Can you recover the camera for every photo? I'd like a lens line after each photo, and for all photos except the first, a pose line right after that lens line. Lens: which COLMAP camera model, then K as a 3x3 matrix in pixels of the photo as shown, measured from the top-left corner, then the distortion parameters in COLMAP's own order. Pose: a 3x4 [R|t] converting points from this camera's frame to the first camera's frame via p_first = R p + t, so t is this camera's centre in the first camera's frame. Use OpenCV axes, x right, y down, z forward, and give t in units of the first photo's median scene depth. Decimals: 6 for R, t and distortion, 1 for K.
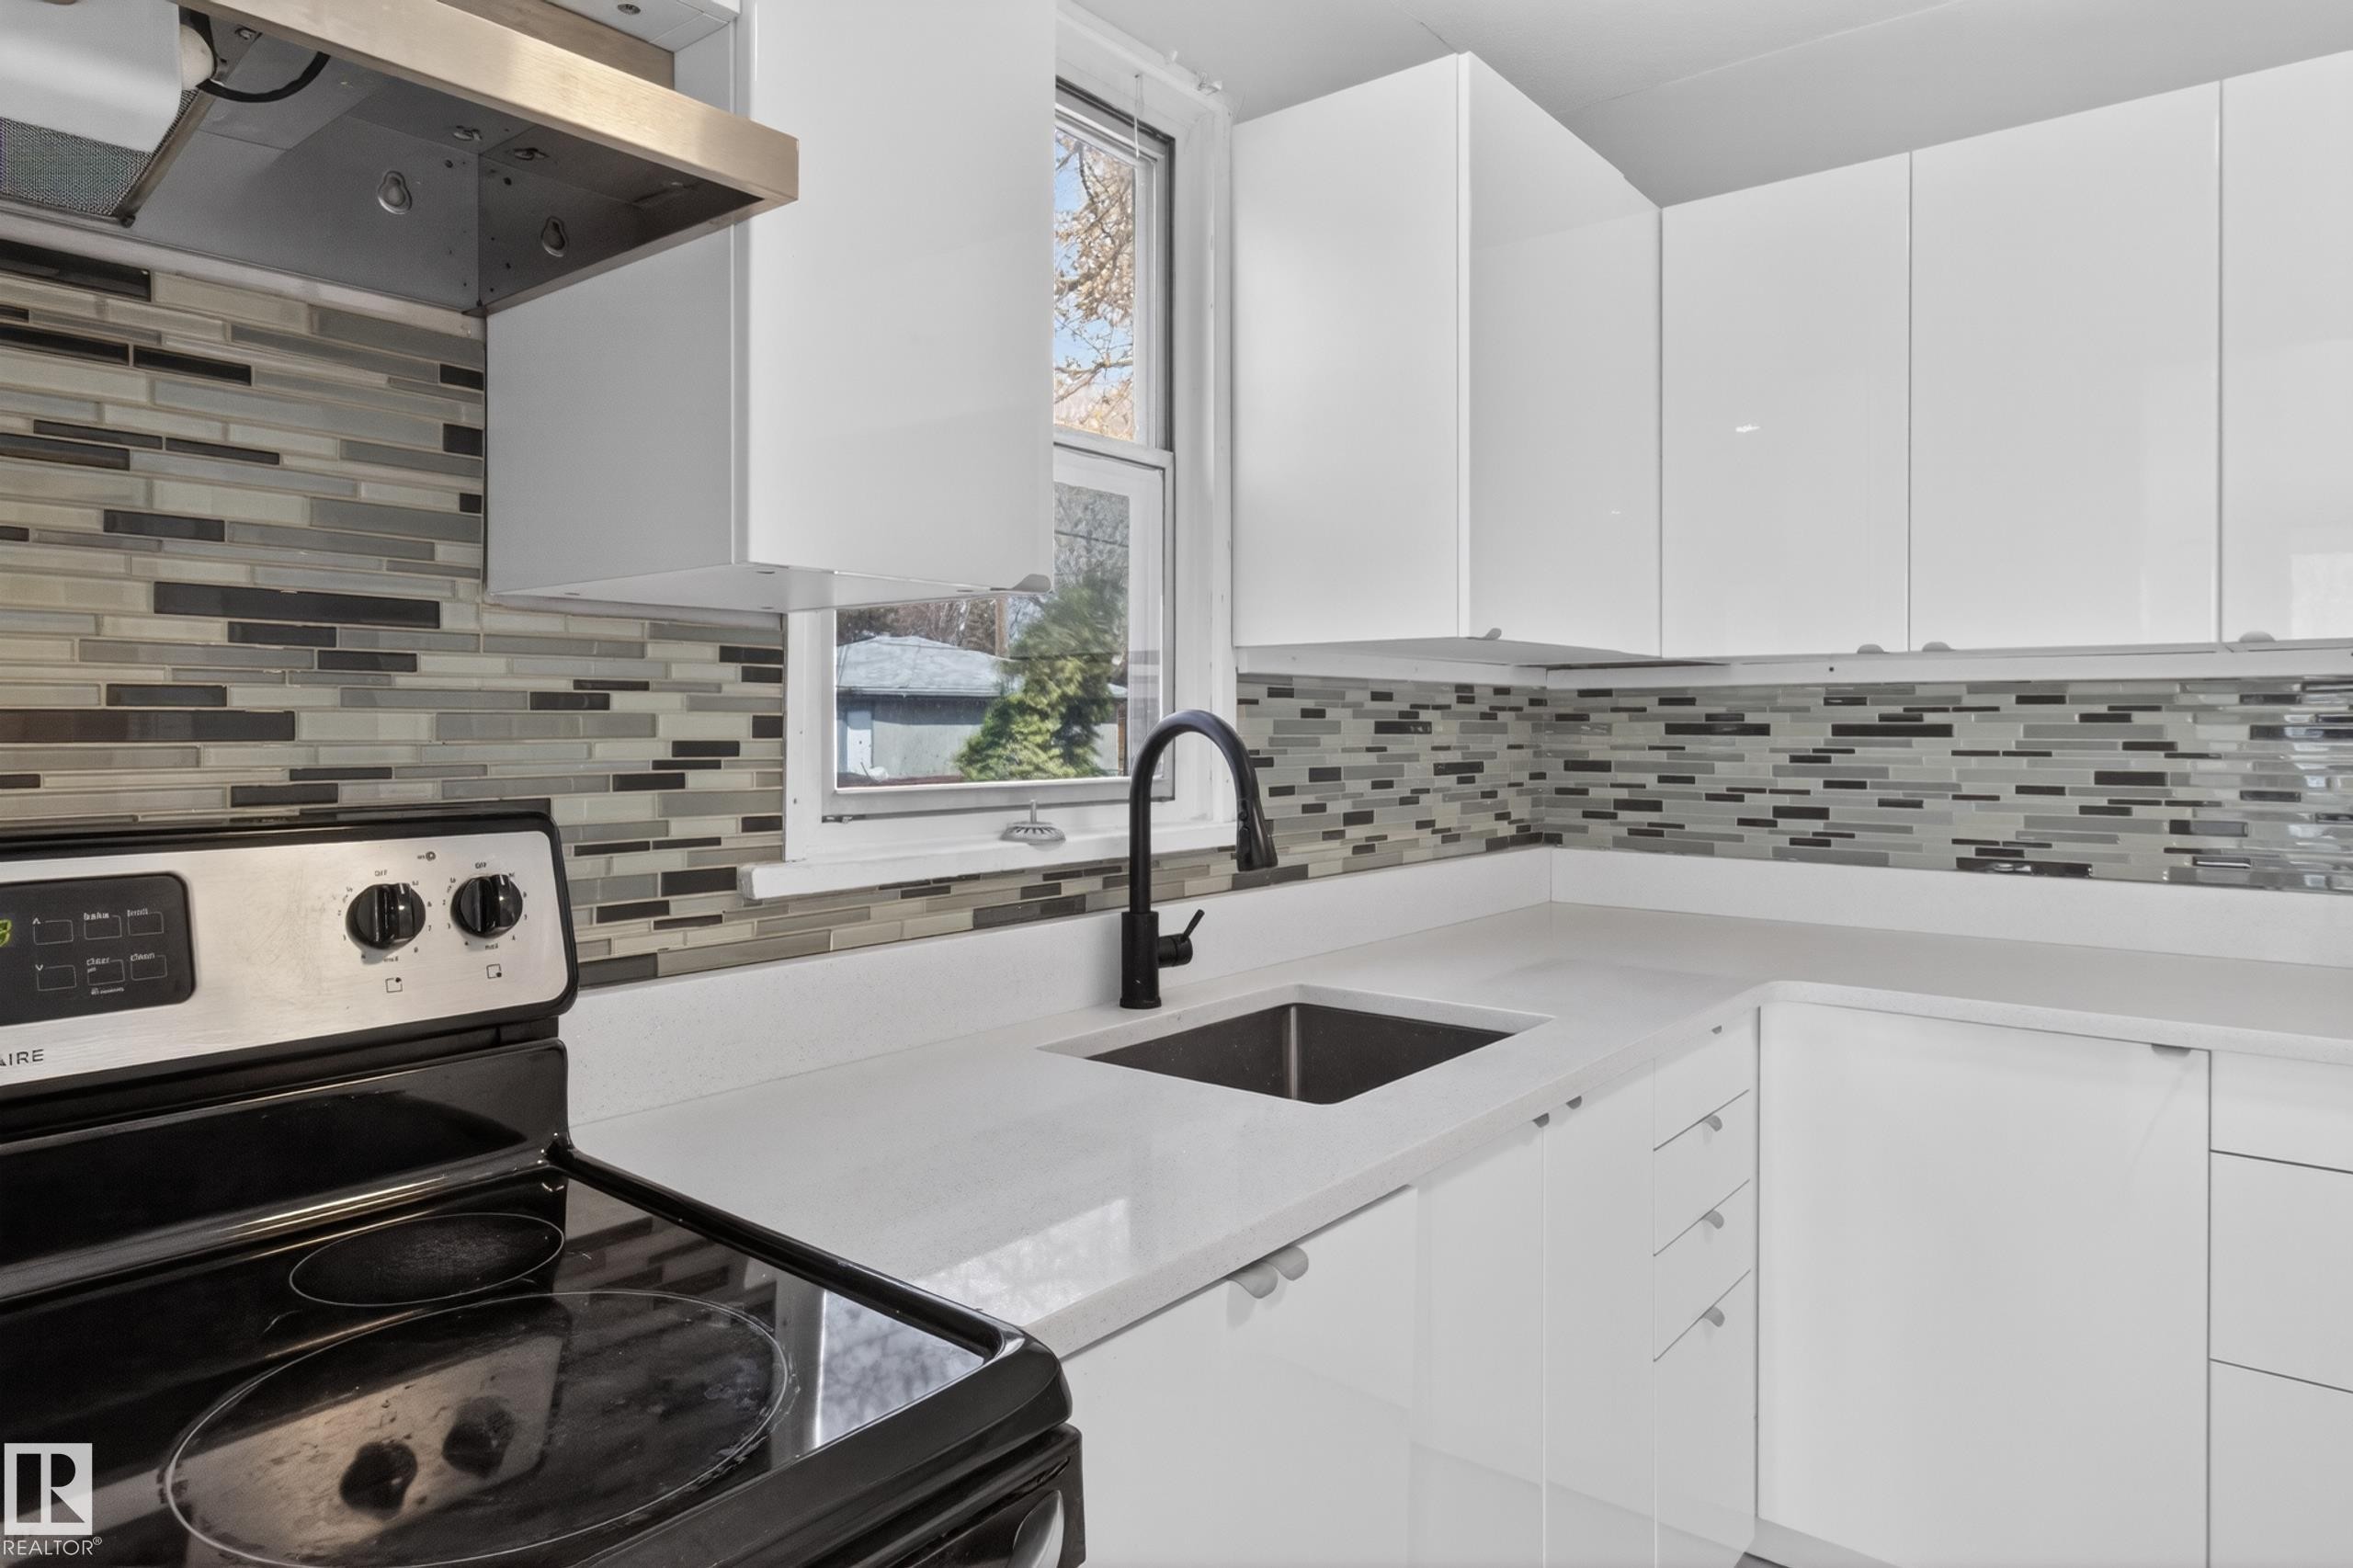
lens RADIAL K [[1371.1, 0, 1172.7], [0, 1371.1, 735.2], [0, 0, 1]] dist [0.002968, -0.007074]
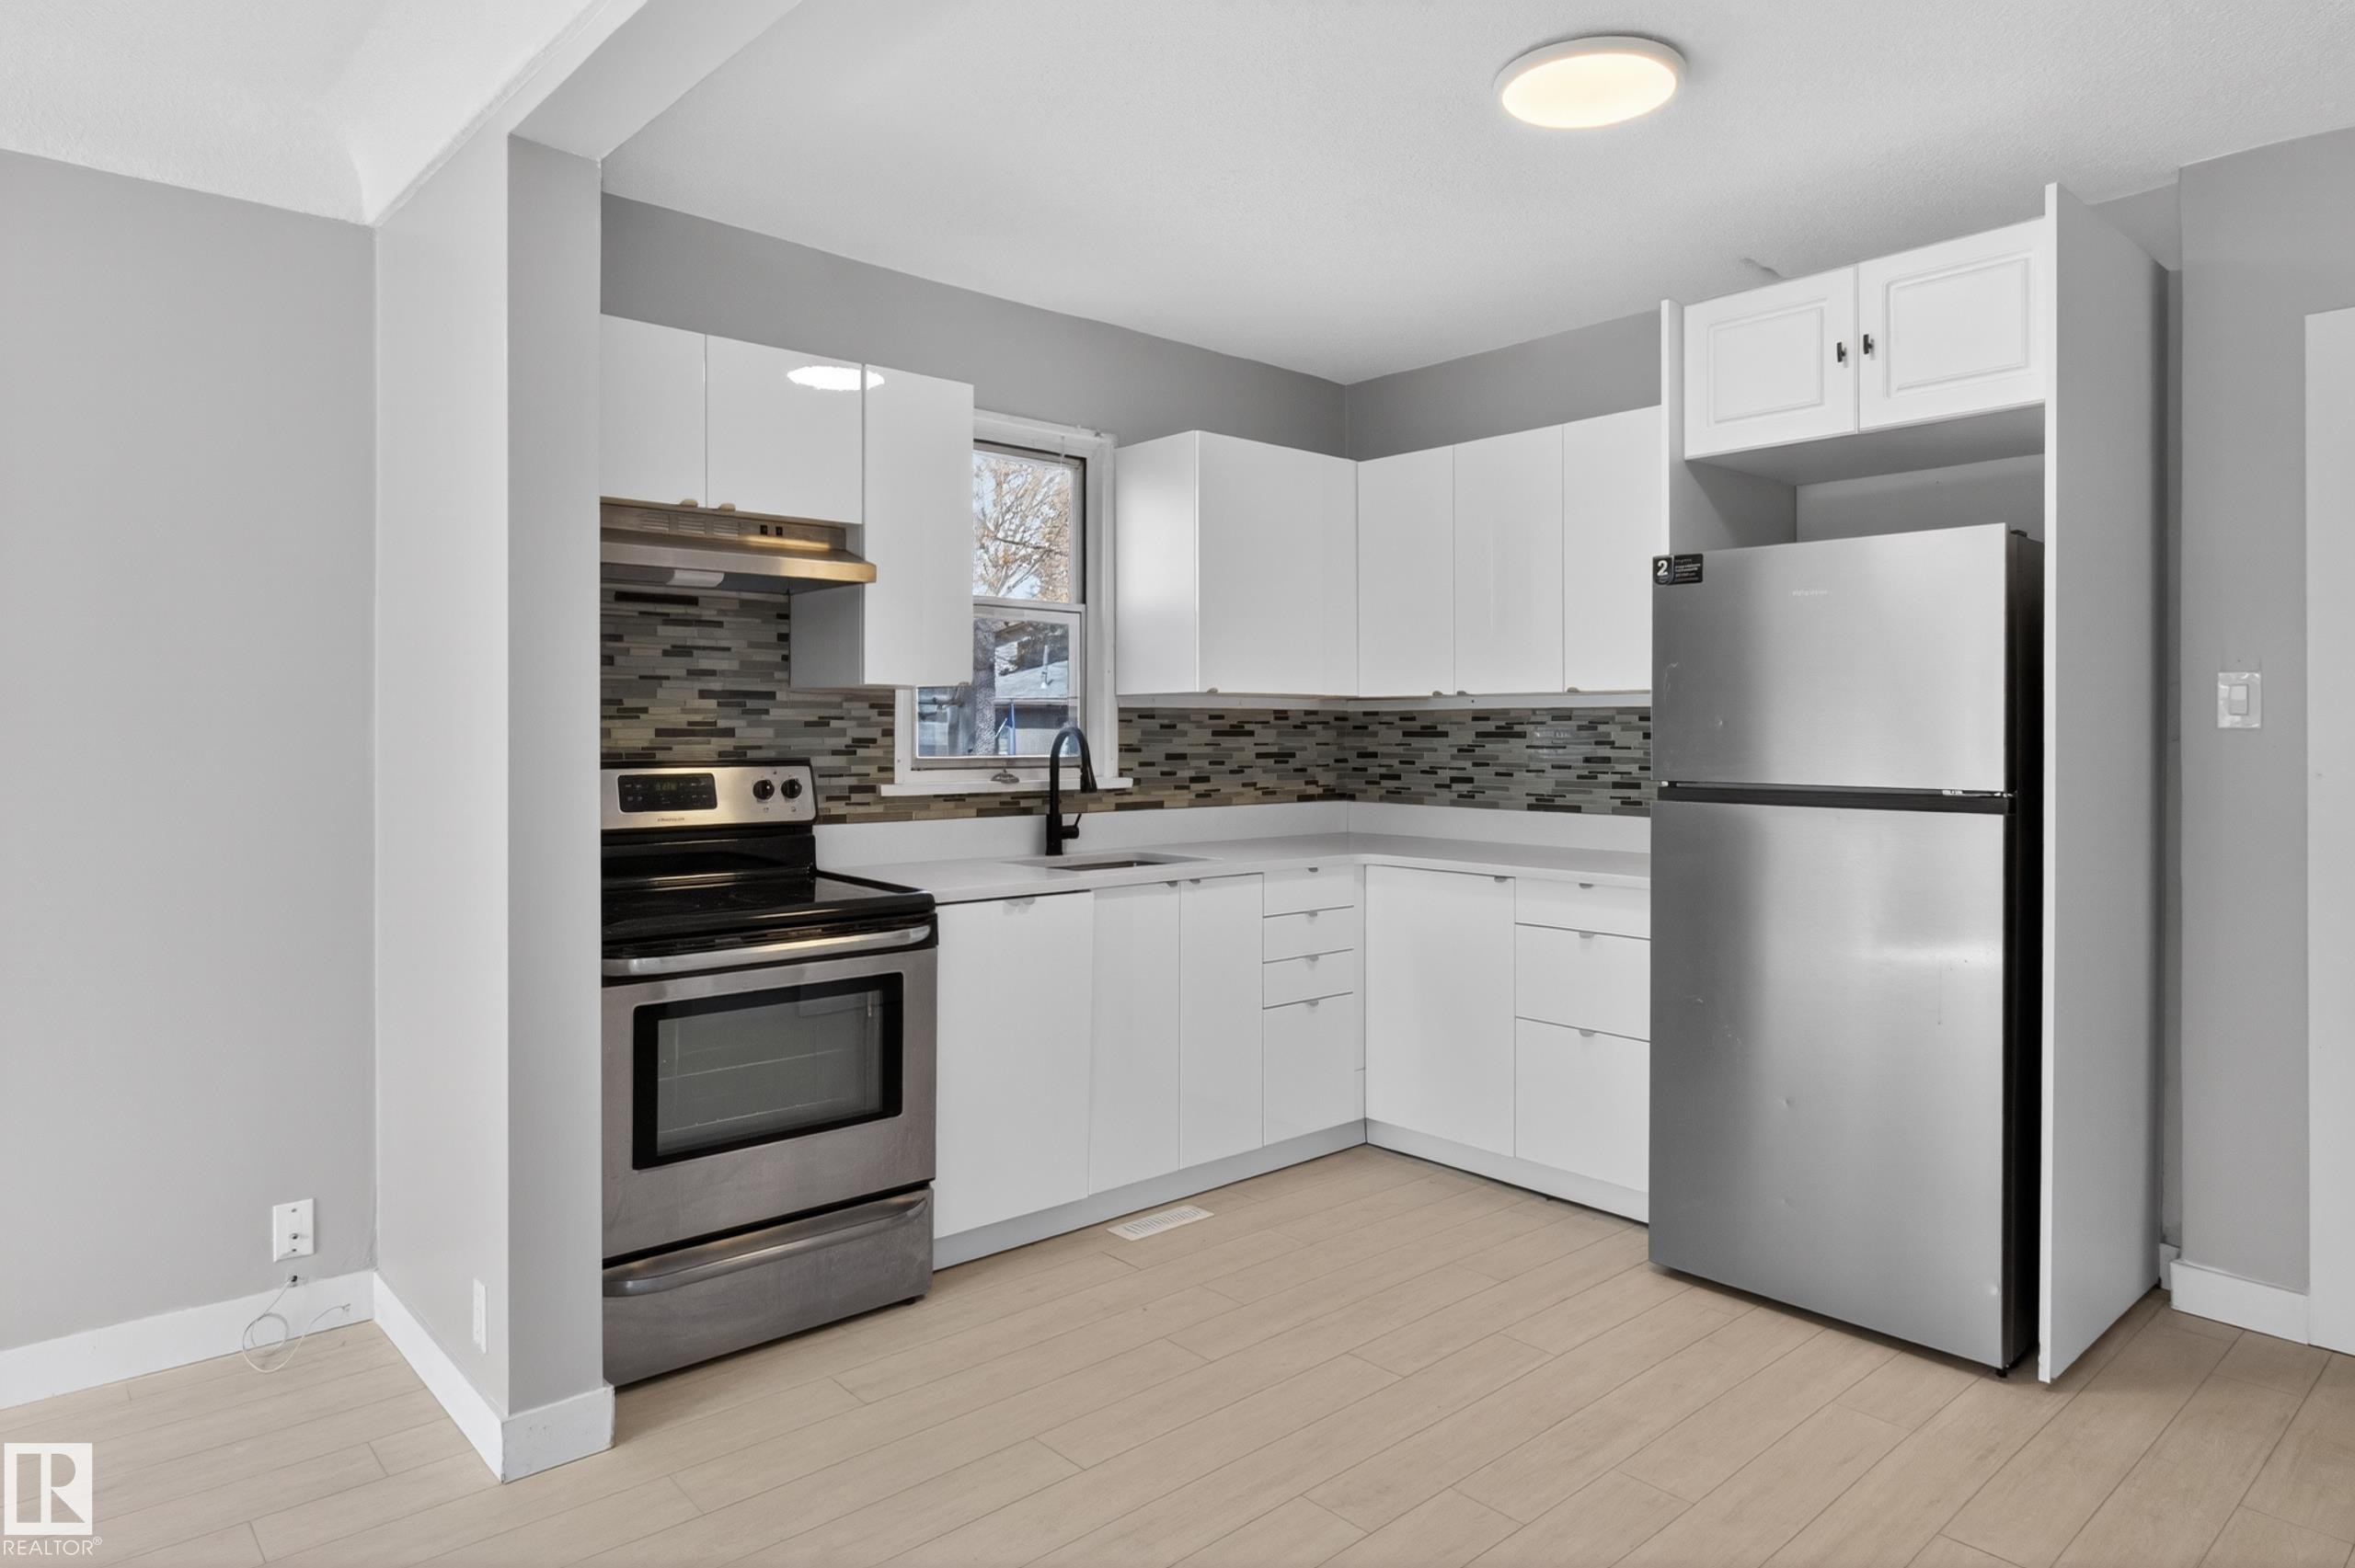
lens RADIAL K [[1372.1, 0, 1185.4], [0, 1372.1, 736.2], [0, 0, 1]] dist [0.002968, -0.007074]
pose [[0.987126, -0.000175, -0.159946, 0.513965], [-0.000542, 0.999990, -0.004439, 0.008804], [0.159945, 0.004469, 0.987116, -1.126057]]
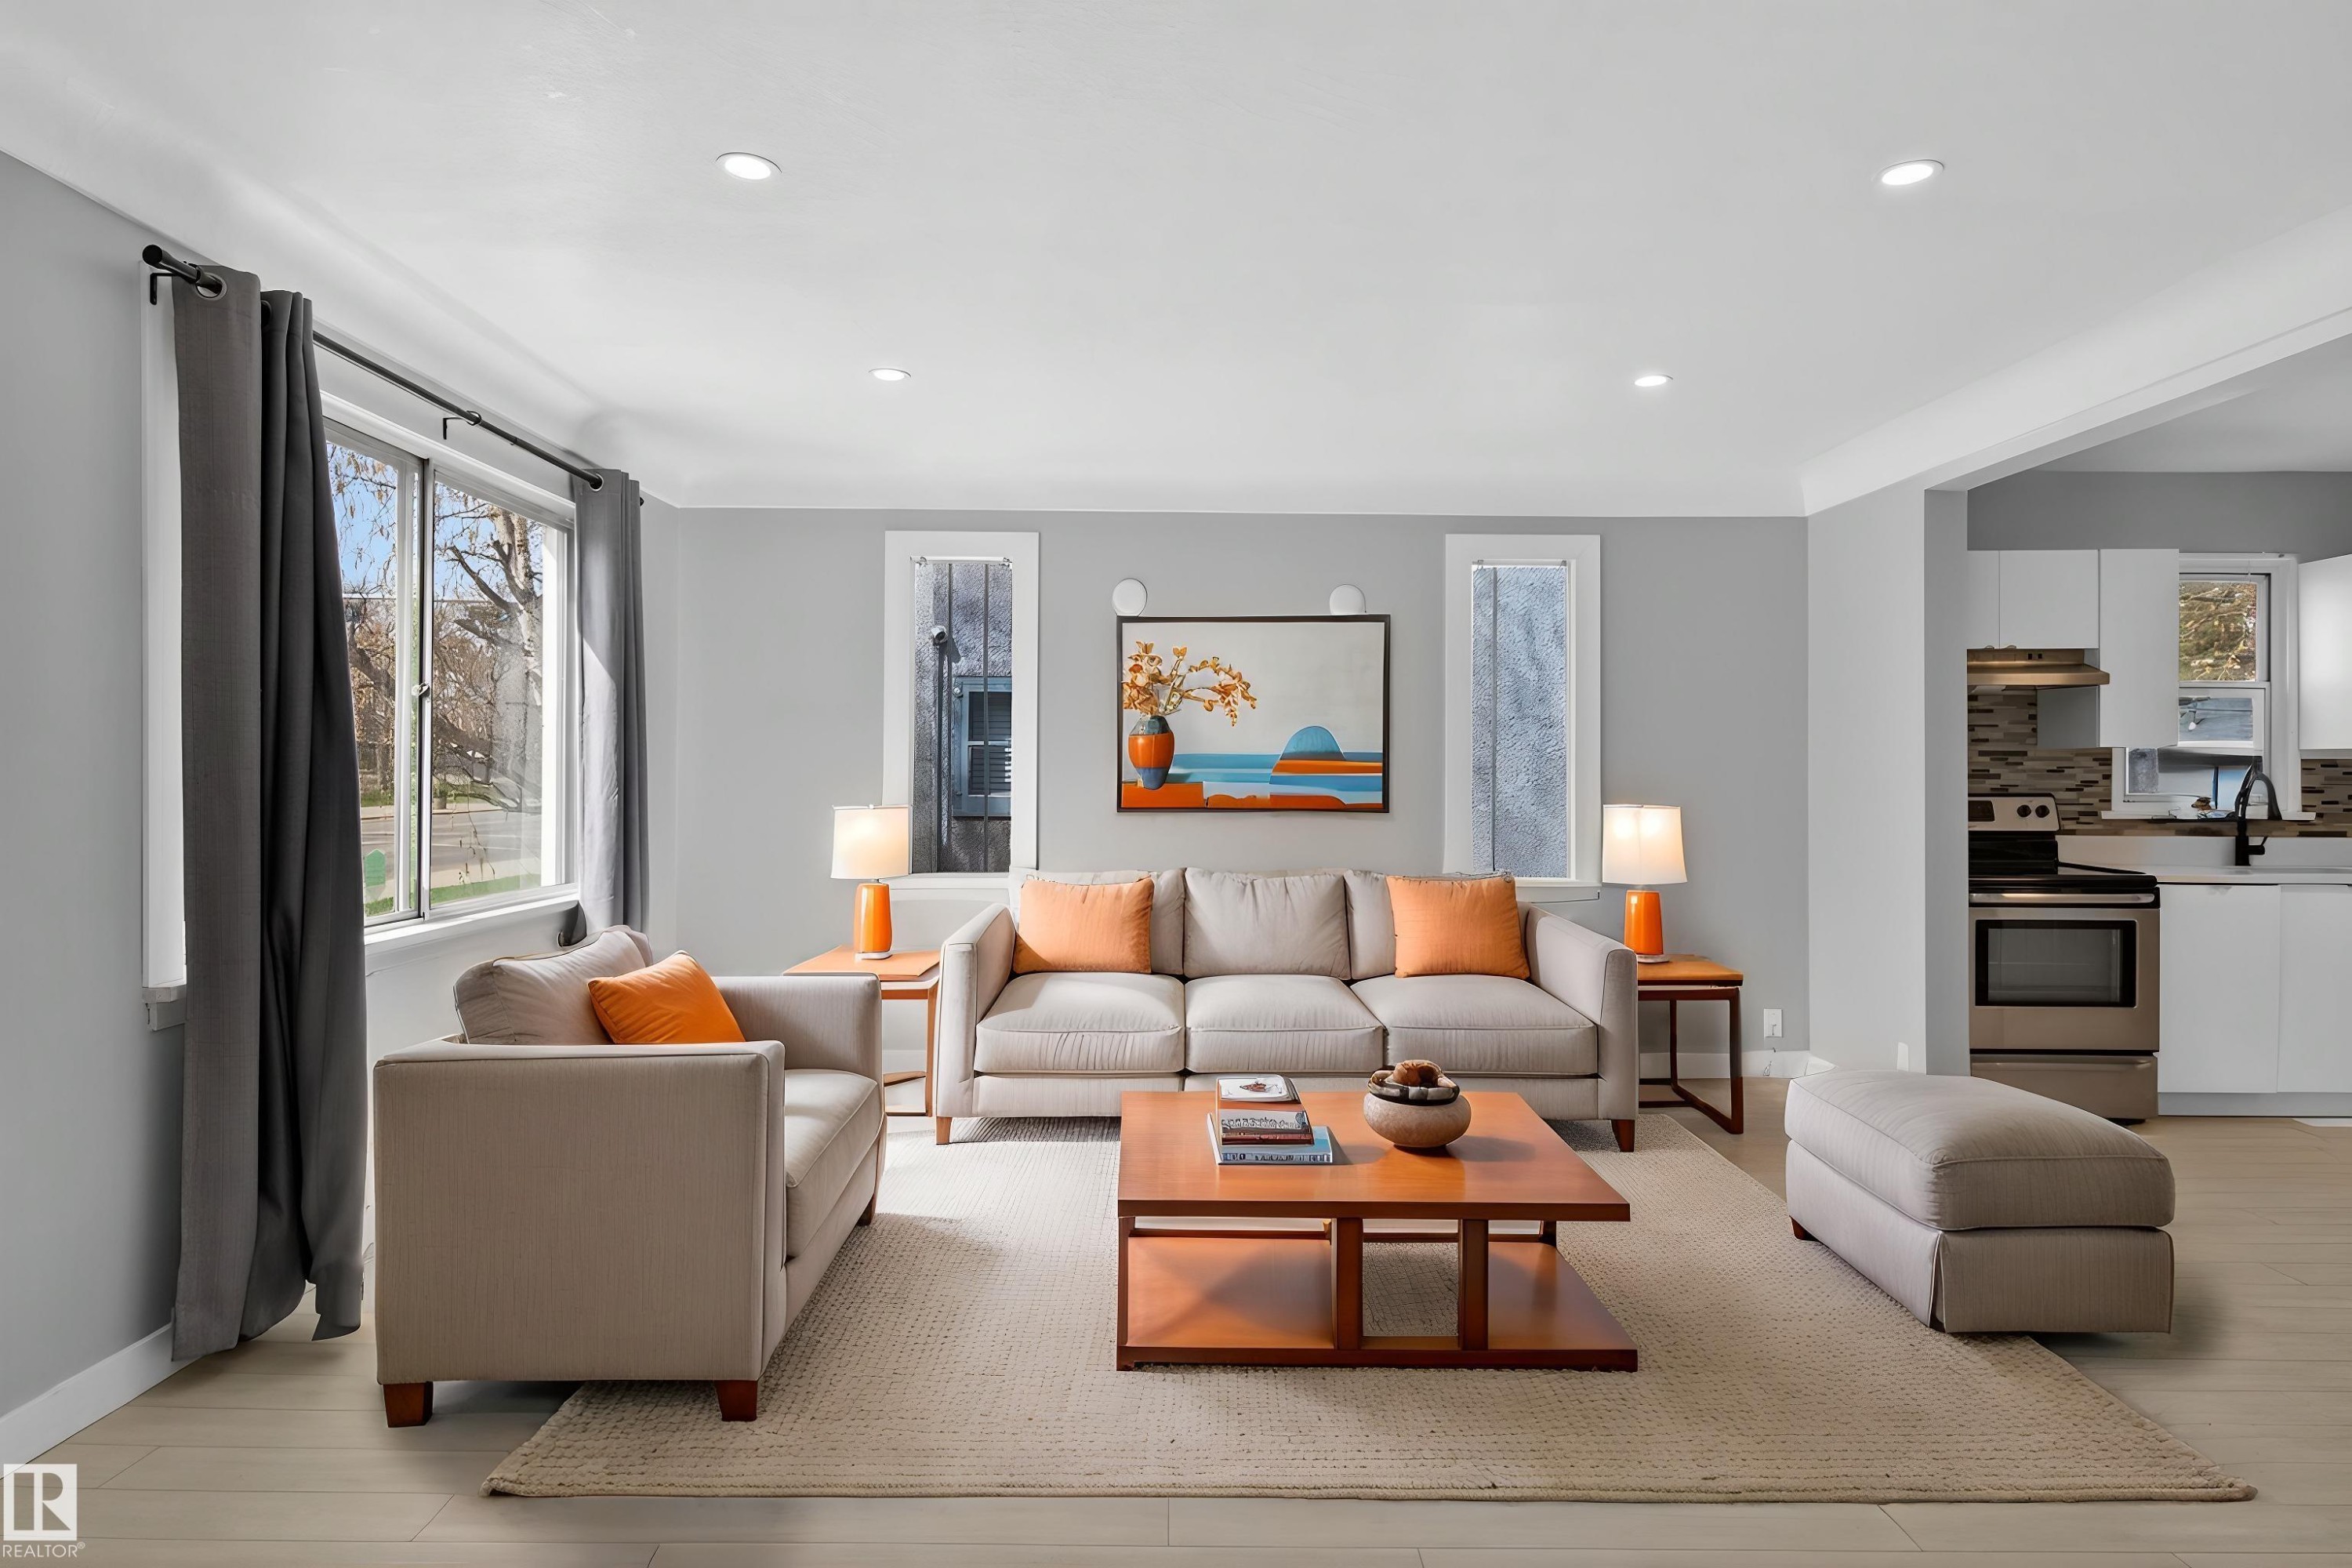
lens RADIAL K [[1370.5, 0, 1176.5], [0, 1370.5, 763.9], [0, 0, 1]] dist [0.002968, -0.007074]
pose [[0.624994, -0.003685, -0.780621, 0.838028], [-0.009376, 0.999881, -0.012227, 0.022110], [0.780573, 0.014961, 0.624885, -2.680857]]
